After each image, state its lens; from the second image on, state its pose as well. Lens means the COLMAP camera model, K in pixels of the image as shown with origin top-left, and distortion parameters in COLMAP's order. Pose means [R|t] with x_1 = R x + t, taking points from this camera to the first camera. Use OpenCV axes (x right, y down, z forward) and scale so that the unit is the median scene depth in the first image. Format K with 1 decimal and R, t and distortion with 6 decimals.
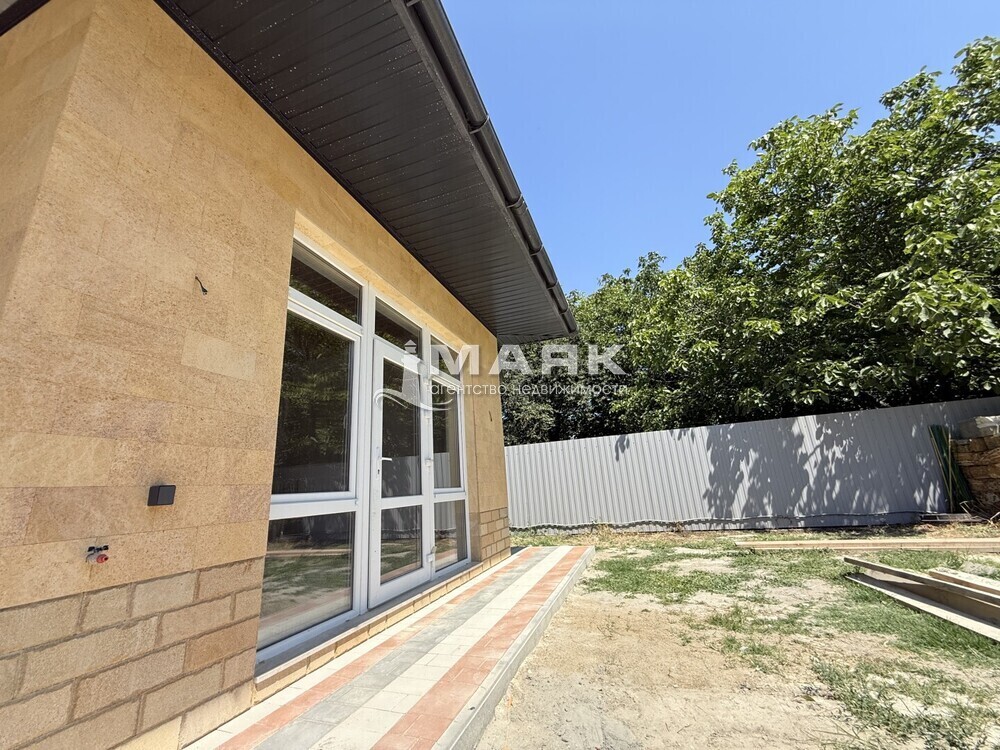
lens RADIAL K [[397.8, 0, 496.0], [0, 397.8, 375.8], [0, 0, 1]] dist [0.000331, -0.000267]
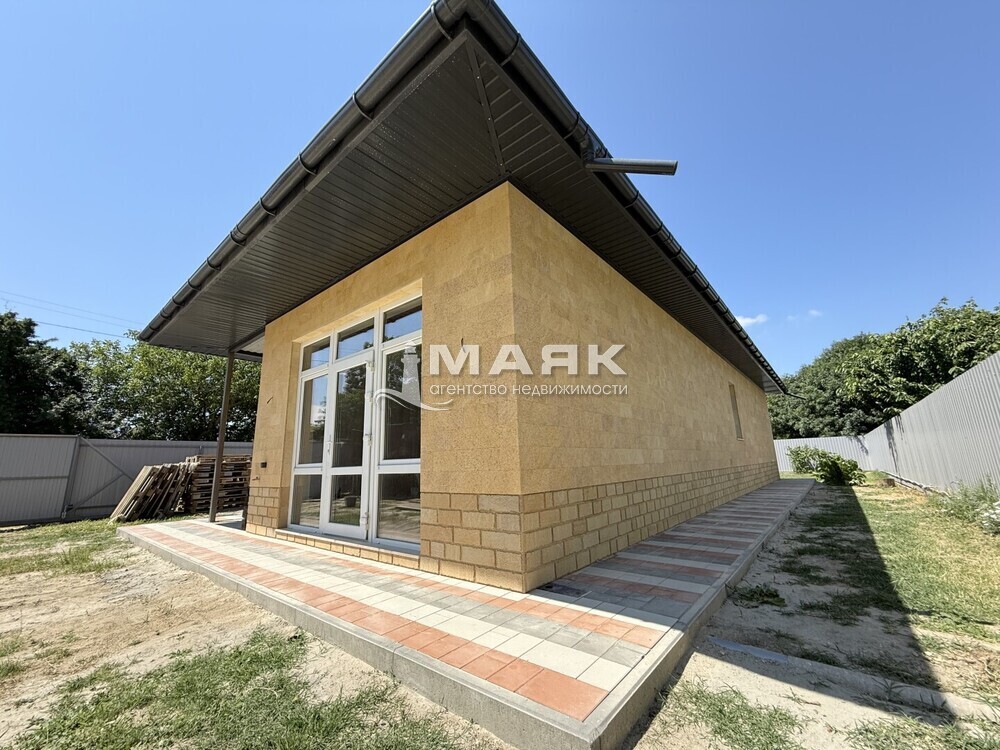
lens RADIAL K [[397.8, 0, 496.0], [0, 397.8, 375.8], [0, 0, 1]] dist [0.000331, -0.000267]
pose [[-0.354571, -0.120068, -0.927288, 0.382104], [0.315431, 0.918226, -0.239507, 0.221566], [0.880218, -0.377417, -0.287703, 0.860627]]
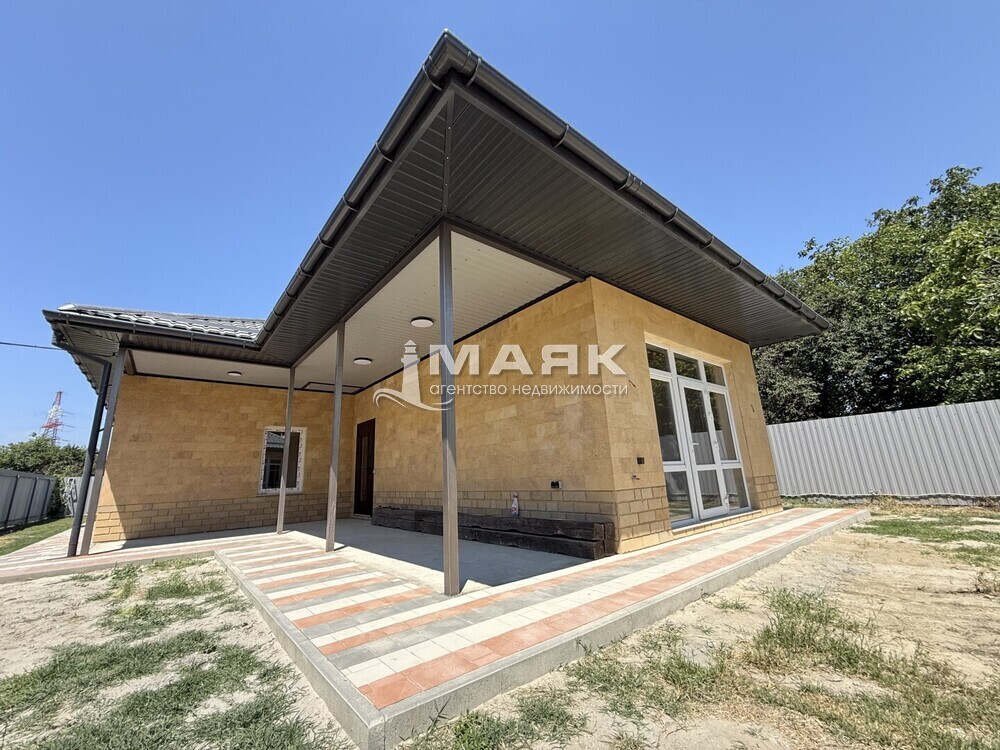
lens RADIAL K [[397.8, 0, 496.0], [0, 397.8, 375.8], [0, 0, 1]] dist [0.000331, -0.000267]
pose [[0.850270, -0.104142, -0.515941, -0.032903], [0.135701, 0.990466, 0.023711, -0.112147], [0.508553, -0.090175, 0.856296, -0.418634]]
